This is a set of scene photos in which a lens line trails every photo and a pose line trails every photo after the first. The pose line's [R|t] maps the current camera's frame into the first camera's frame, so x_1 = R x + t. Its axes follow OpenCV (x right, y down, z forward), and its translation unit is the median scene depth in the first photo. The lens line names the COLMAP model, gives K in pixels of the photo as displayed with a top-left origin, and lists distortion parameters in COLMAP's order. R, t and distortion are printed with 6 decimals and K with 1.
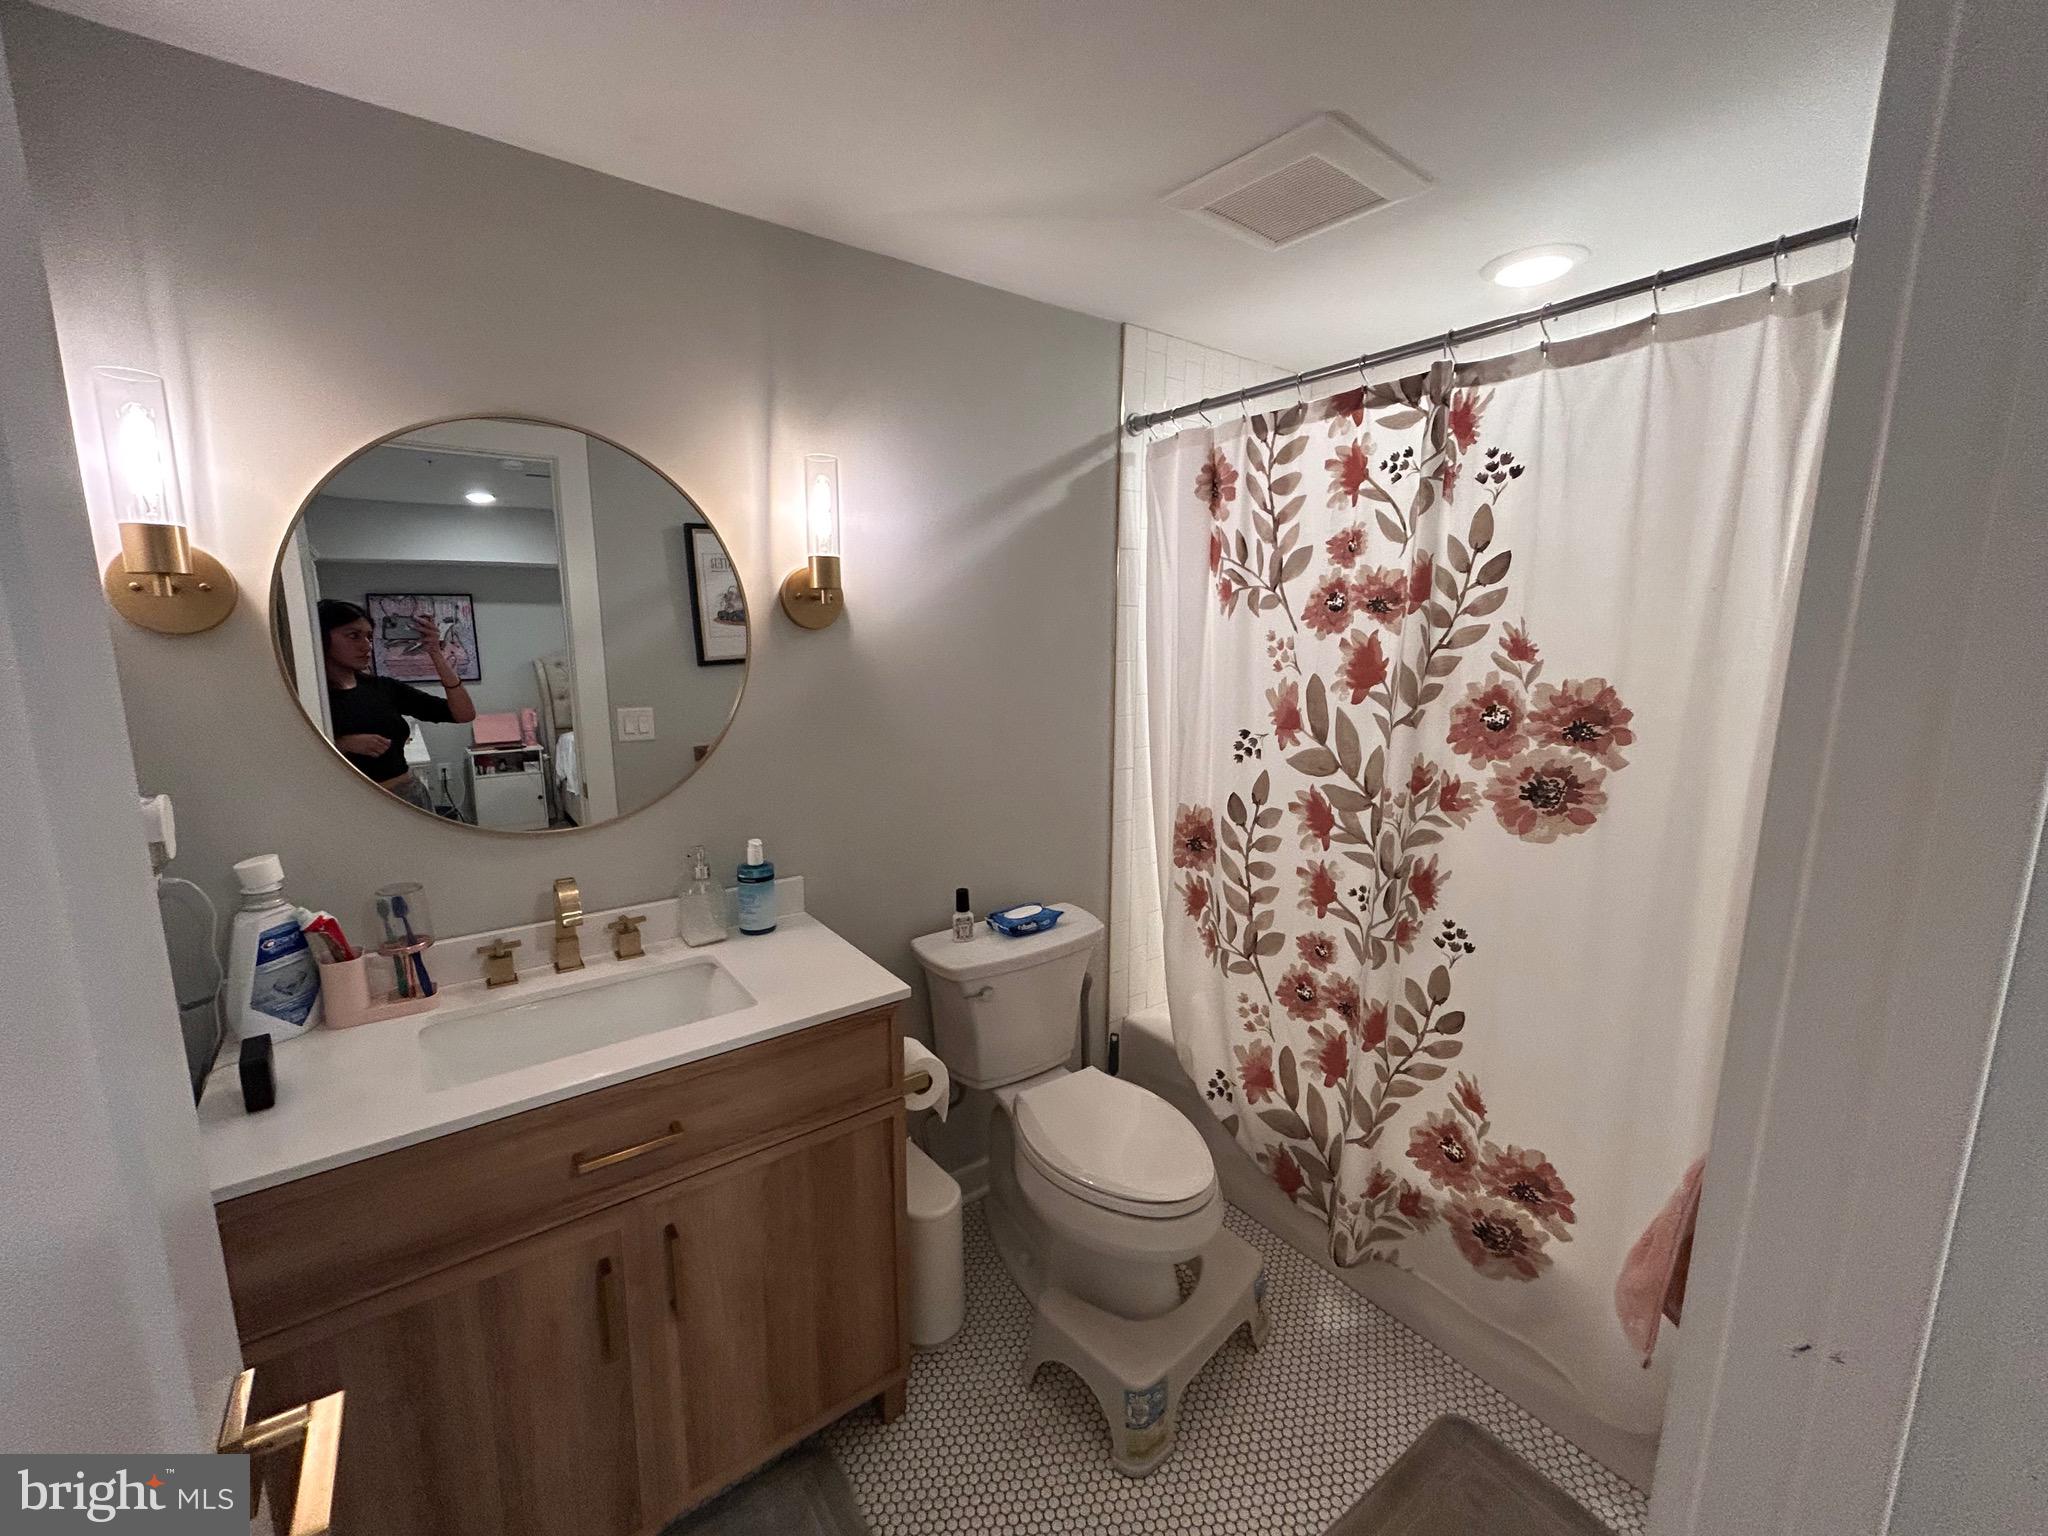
lens RADIAL K [[821.2, 0, 1019.6], [0, 821.2, 768.1], [0, 0, 1]] dist [-0.001662, -0.000557]
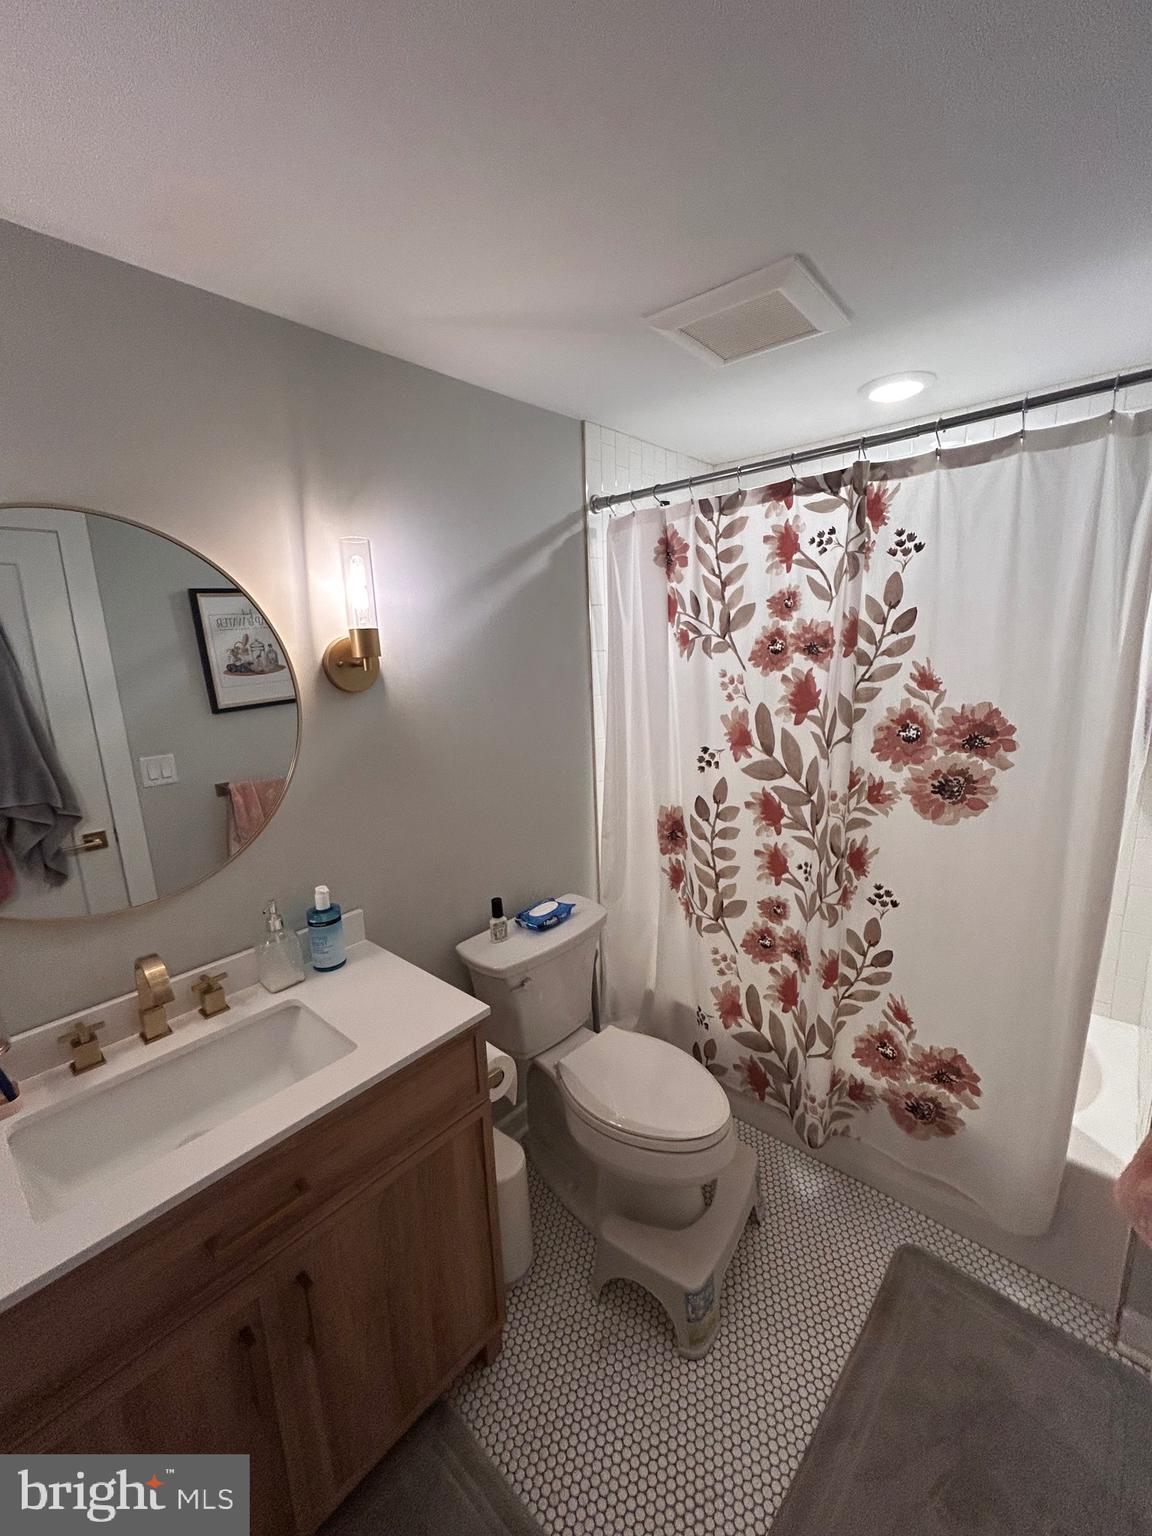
lens RADIAL K [[615.9, 0, 578.5], [0, 615.9, 768.6], [0, 0, 1]] dist [-0.001662, -0.000557]
pose [[0.977387, -0.082640, 0.194644, -0.128150], [0.077262, 0.996394, 0.035073, -0.072588], [-0.196840, -0.019241, 0.980247, 0.114954]]
